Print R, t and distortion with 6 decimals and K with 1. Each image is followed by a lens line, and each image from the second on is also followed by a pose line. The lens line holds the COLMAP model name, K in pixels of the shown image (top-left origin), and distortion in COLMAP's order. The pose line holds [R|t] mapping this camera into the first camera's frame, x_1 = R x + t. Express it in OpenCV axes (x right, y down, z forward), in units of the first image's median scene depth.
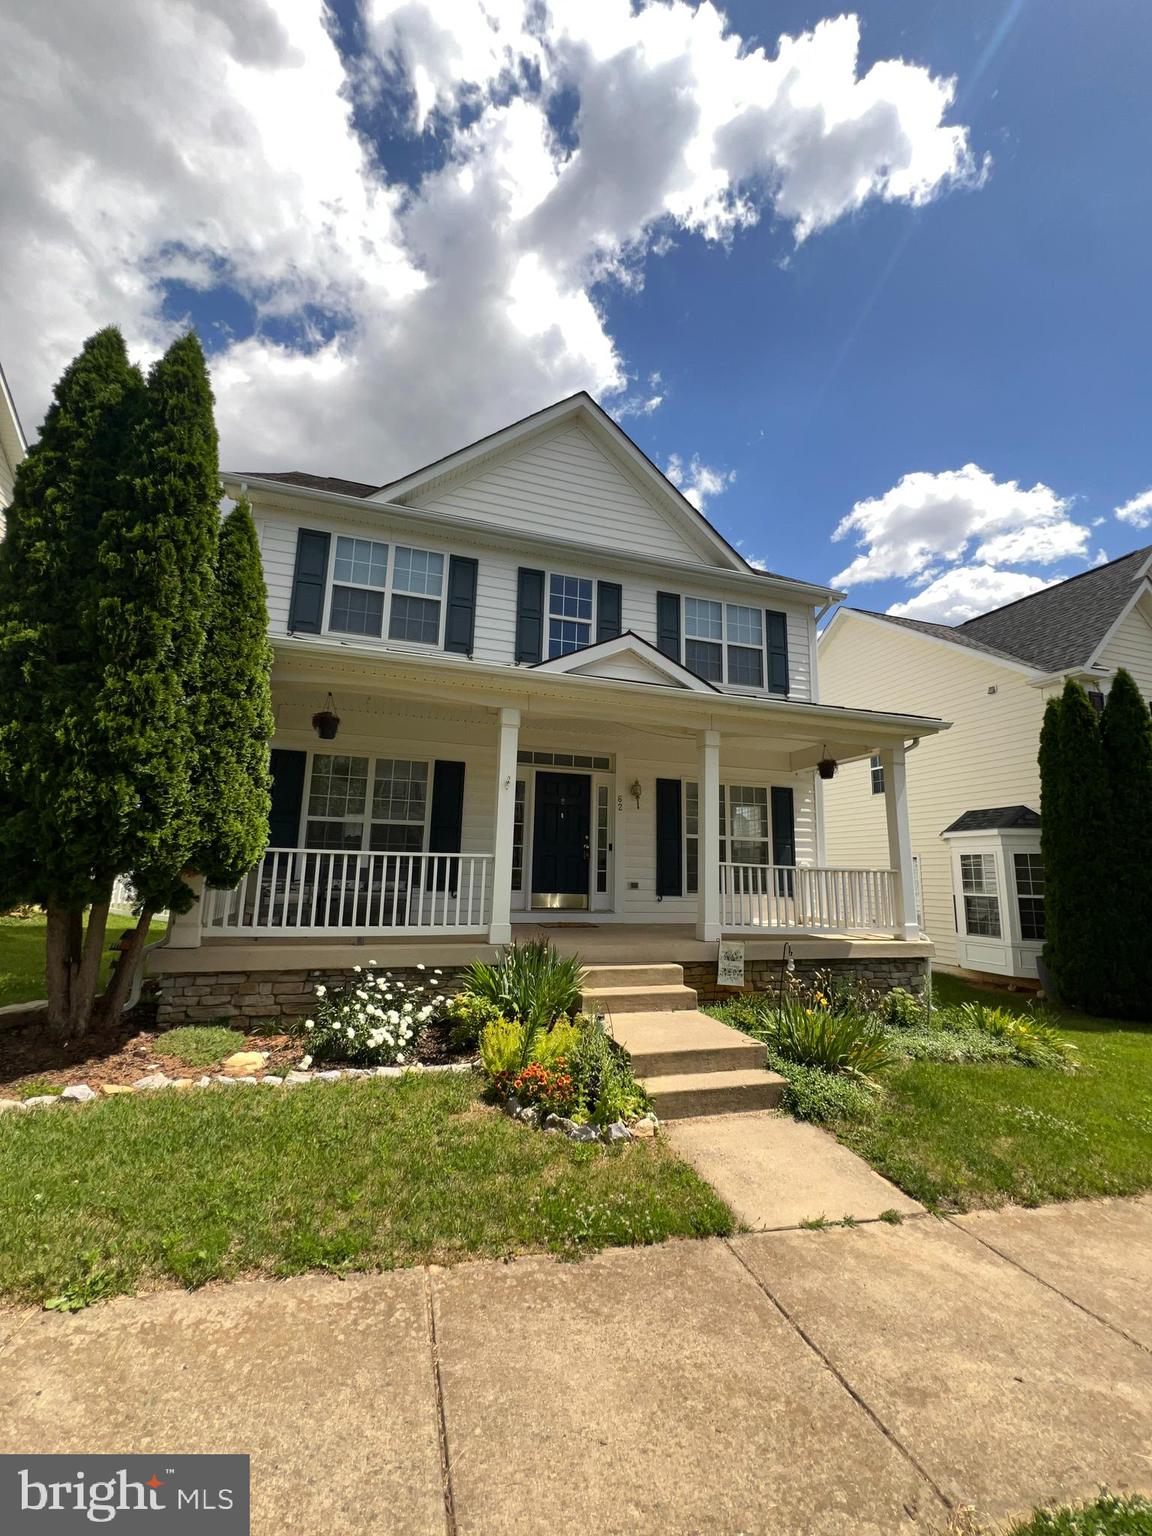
lens RADIAL K [[609.7, 0, 578.8], [0, 609.7, 769.9], [0, 0, 1]] dist [-0.001925, 0.000090]
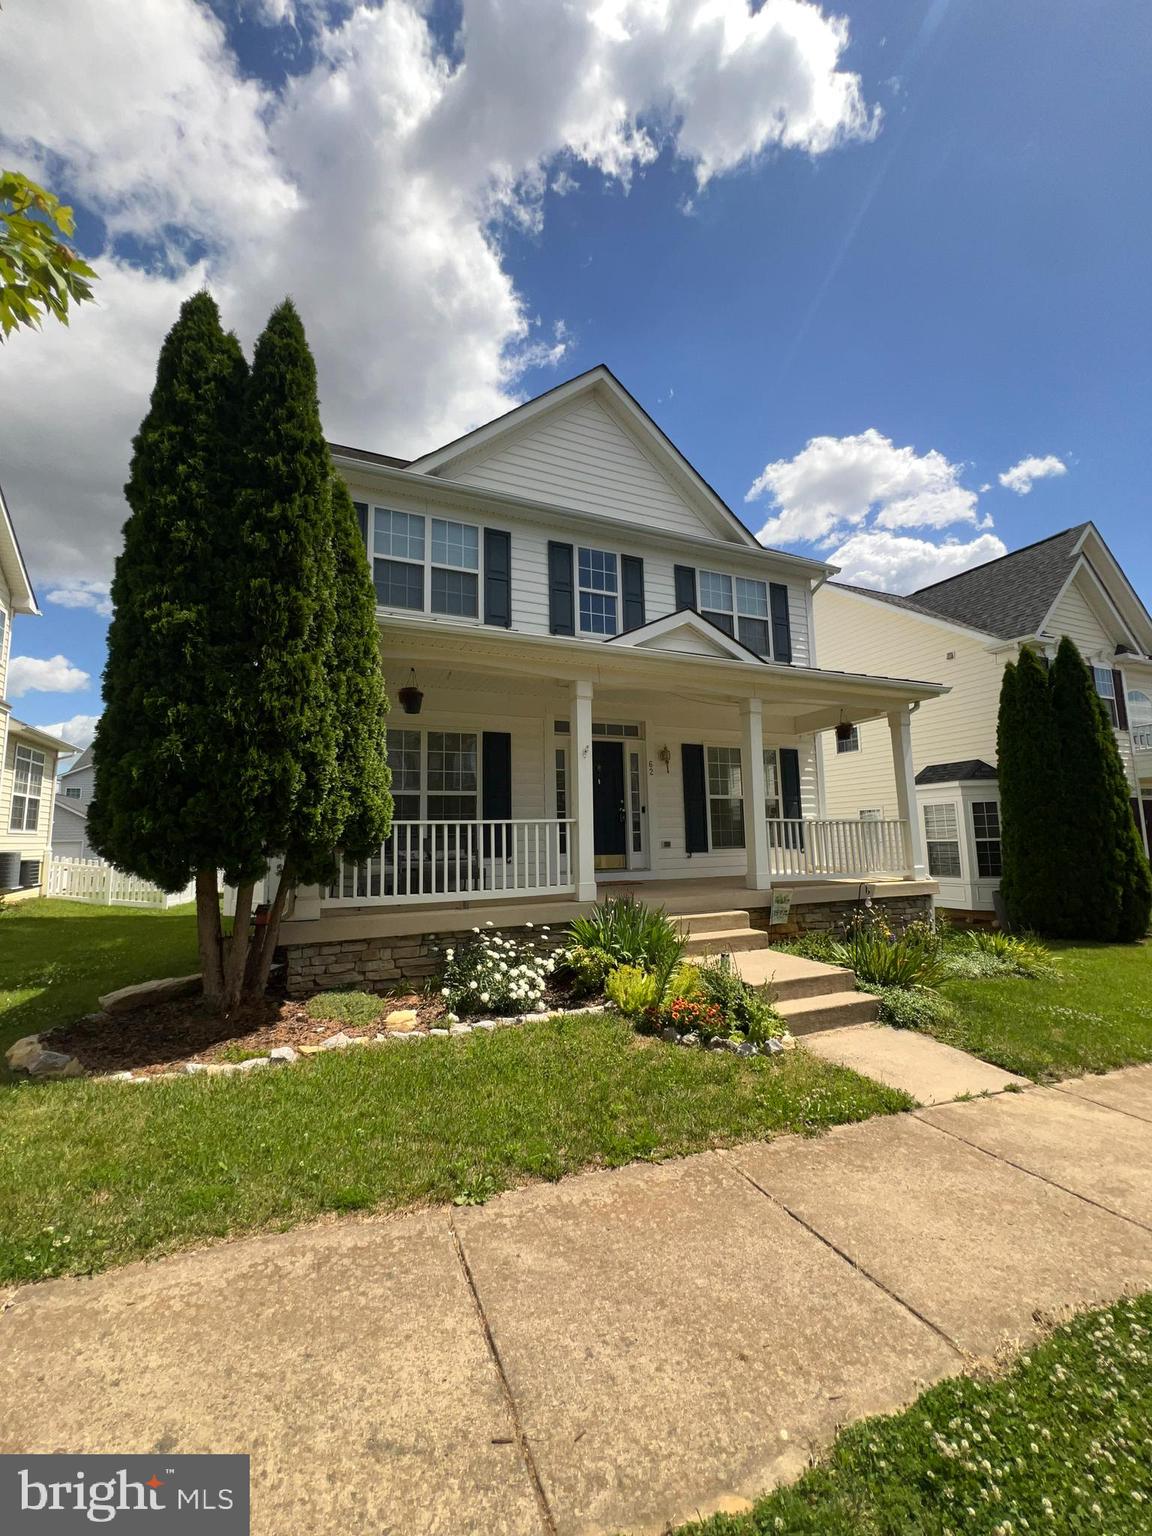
lens RADIAL K [[610.8, 0, 576.0], [0, 610.8, 768.0], [0, 0, 1]] dist [-0.001423, 0.000000]
pose [[0.992878, -0.031199, 0.114978, -0.264140], [0.025356, 0.998329, 0.051934, -0.005888], [-0.116406, -0.048648, 0.992010, -0.056405]]
